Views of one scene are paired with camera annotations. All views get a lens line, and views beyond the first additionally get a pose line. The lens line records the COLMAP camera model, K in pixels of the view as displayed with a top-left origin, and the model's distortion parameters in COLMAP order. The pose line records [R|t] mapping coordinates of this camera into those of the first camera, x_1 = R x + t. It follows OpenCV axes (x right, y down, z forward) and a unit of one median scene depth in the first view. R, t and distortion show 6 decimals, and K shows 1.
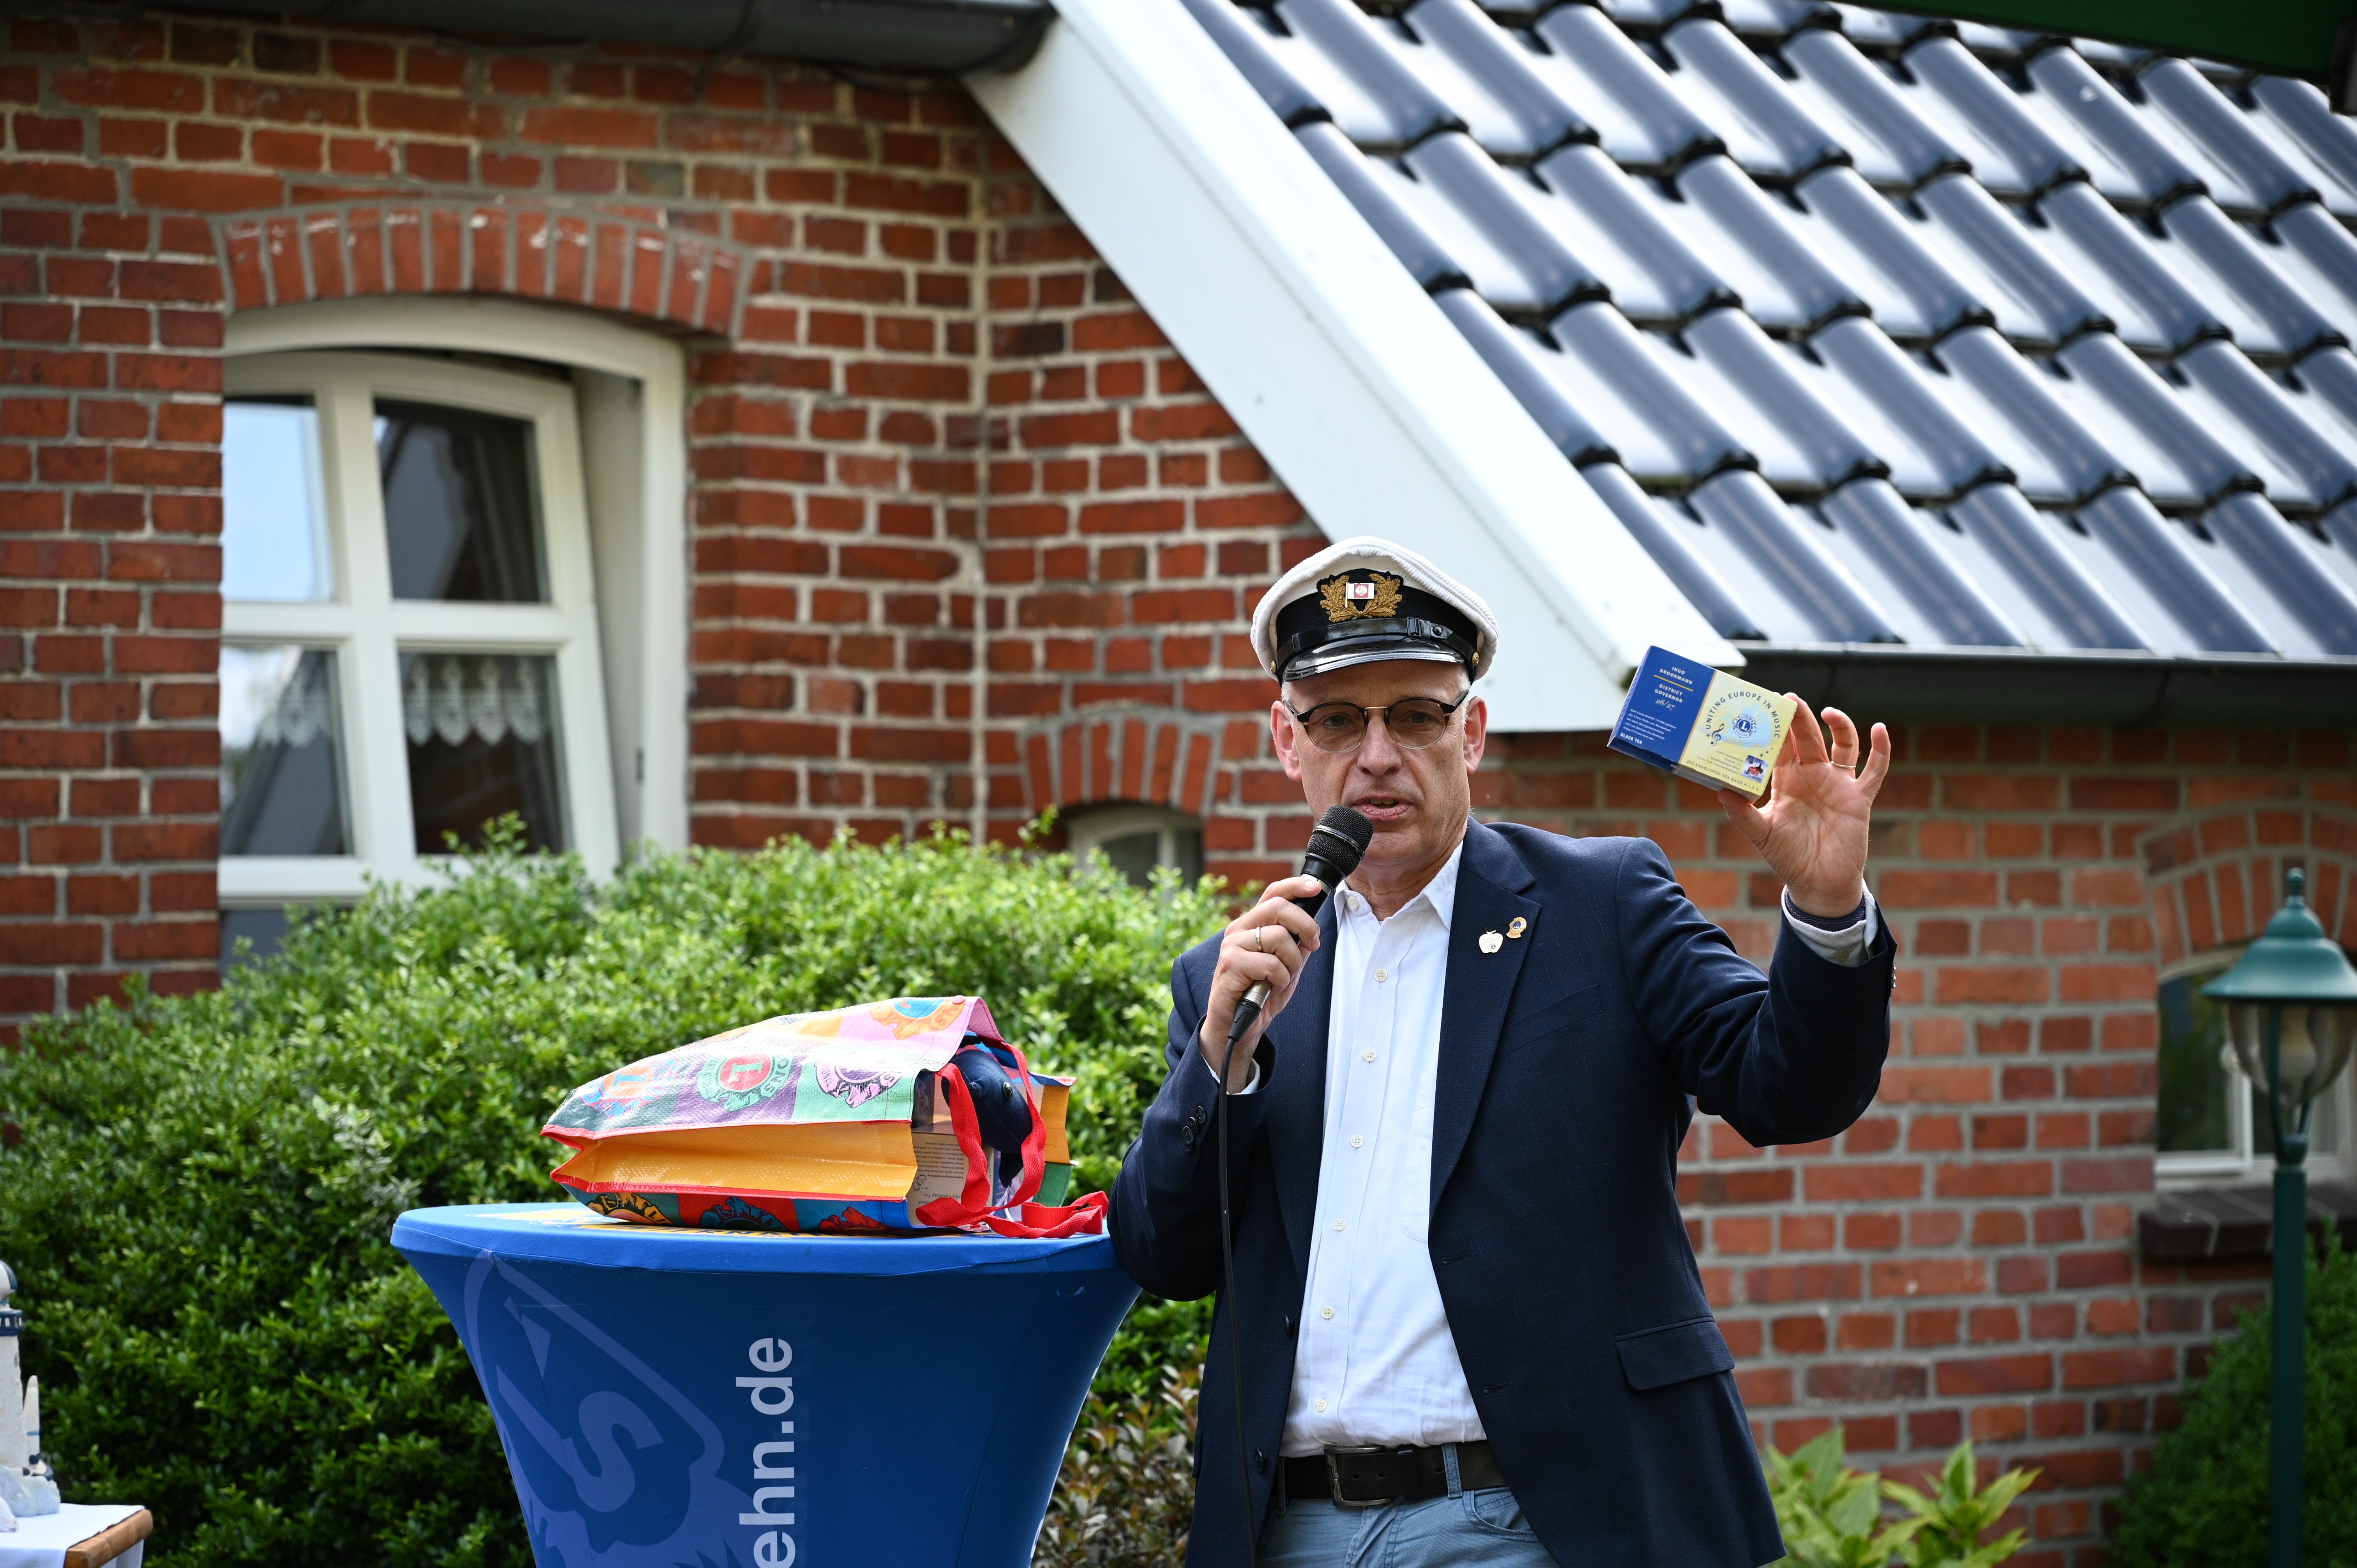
lens RADIAL K [[7949.1, 0, 1160.7], [0, 7949.1, 755.3], [0, 0, 1]] dist [-0.081156, 0.000000]
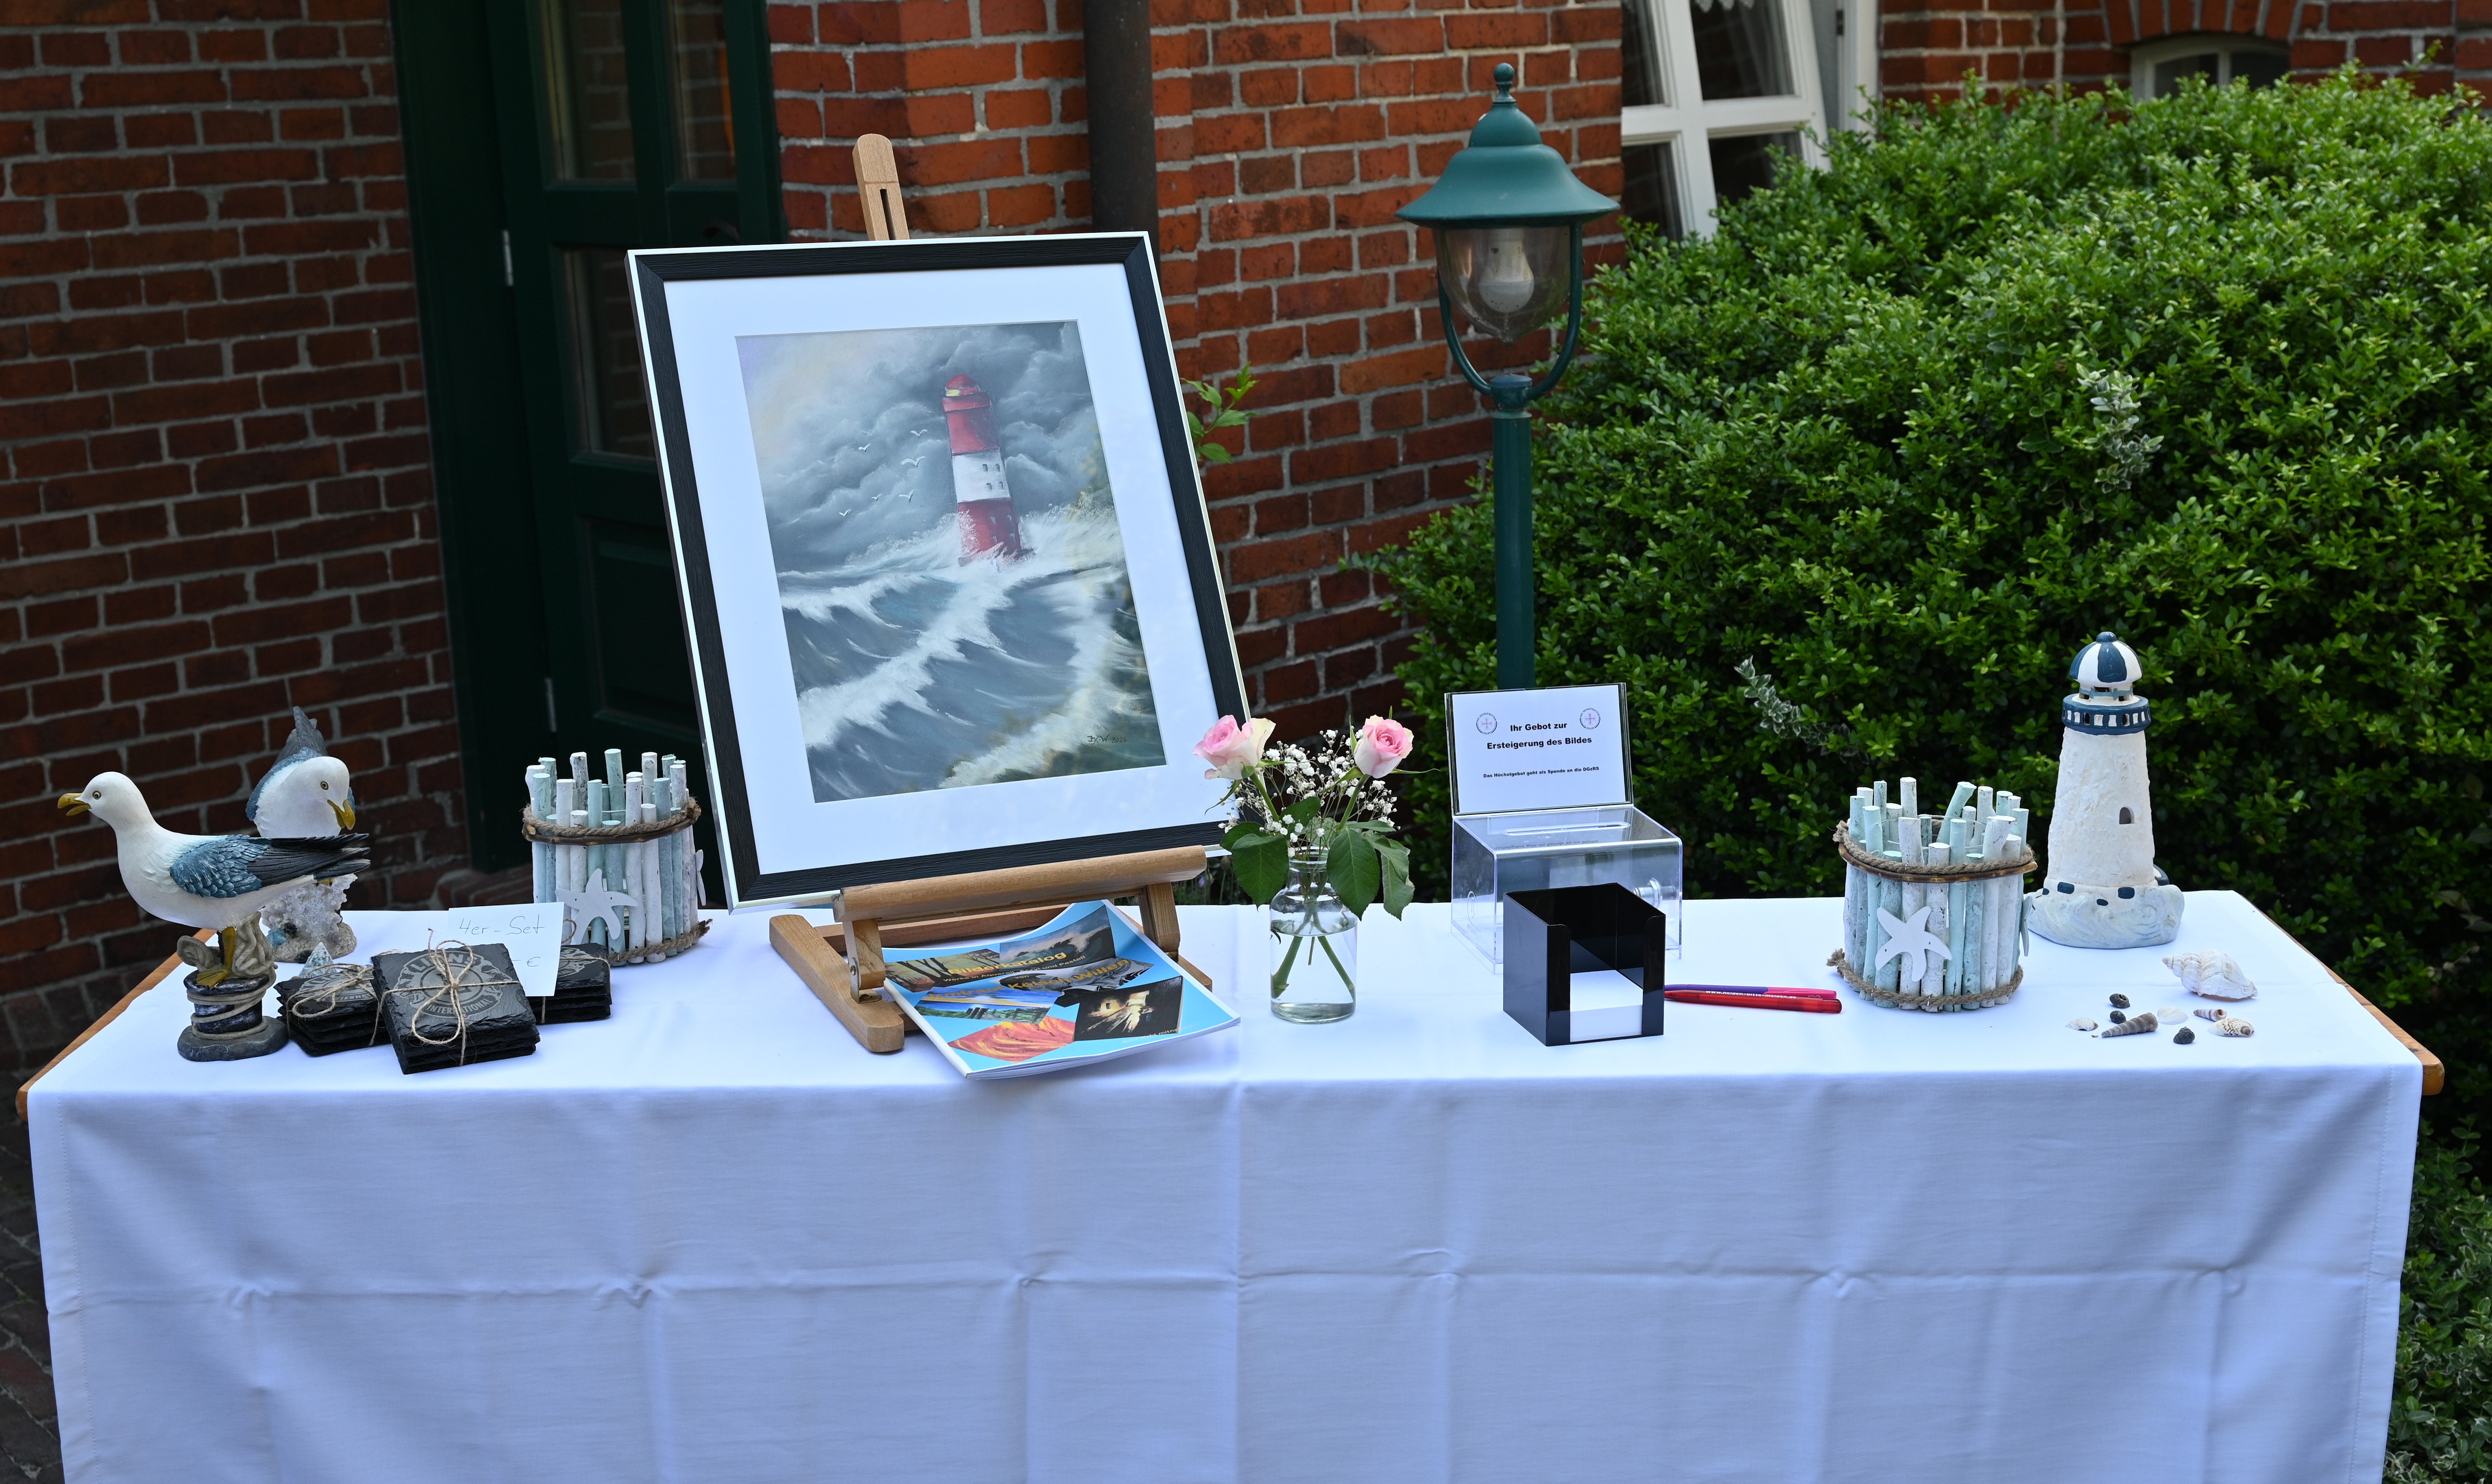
lens RADIAL K [[2973.3, 0, 1260.2], [0, 2973.3, 707.0], [0, 0, 1]] dist [-0.001895, 0.000000]
pose [[0.998818, -0.048517, 0.002980, -0.175118], [0.046573, 0.972751, 0.227128, -0.004883], [-0.013919, -0.226721, 0.973860, 0.502556]]
